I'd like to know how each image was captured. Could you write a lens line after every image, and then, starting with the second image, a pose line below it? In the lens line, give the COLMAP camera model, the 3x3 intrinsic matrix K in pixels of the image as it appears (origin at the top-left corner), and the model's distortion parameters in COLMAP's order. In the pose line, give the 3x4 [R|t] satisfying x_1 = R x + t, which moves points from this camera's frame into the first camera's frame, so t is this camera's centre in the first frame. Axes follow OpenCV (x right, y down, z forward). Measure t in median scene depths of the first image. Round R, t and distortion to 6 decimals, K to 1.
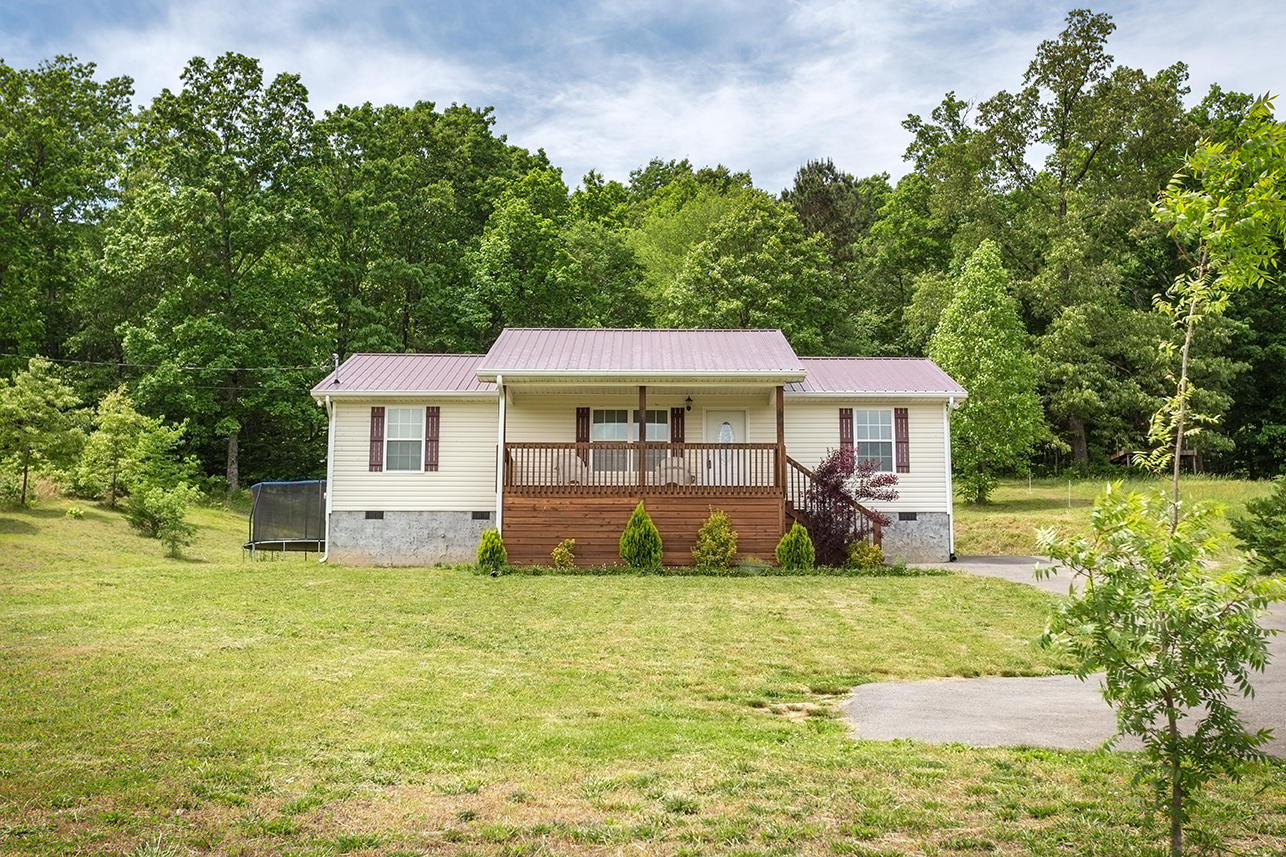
lens RADIAL K [[1491.3, 0, 642.8], [0, 1491.3, 429.3], [0, 0, 1]] dist [0.034304, 0.000000]
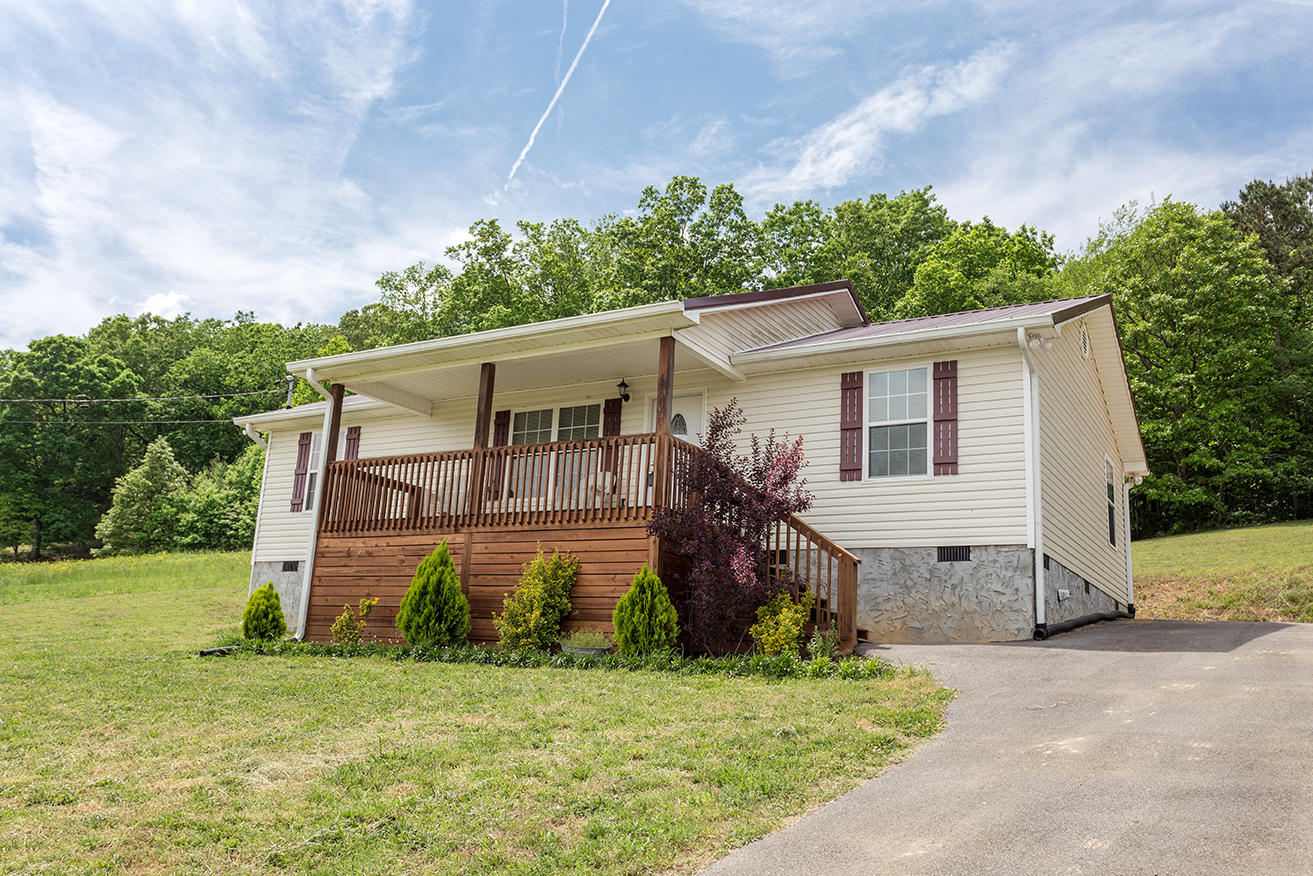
lens RADIAL K [[1059.2, 0, 656.0], [0, 1059.2, 435.8], [0, 0, 1]] dist [0.019036, -0.002524]
pose [[0.851826, -0.078402, -0.517925, 0.286194], [0.045270, 0.996055, -0.076324, 0.039587], [0.521866, 0.041568, 0.852014, 0.604258]]
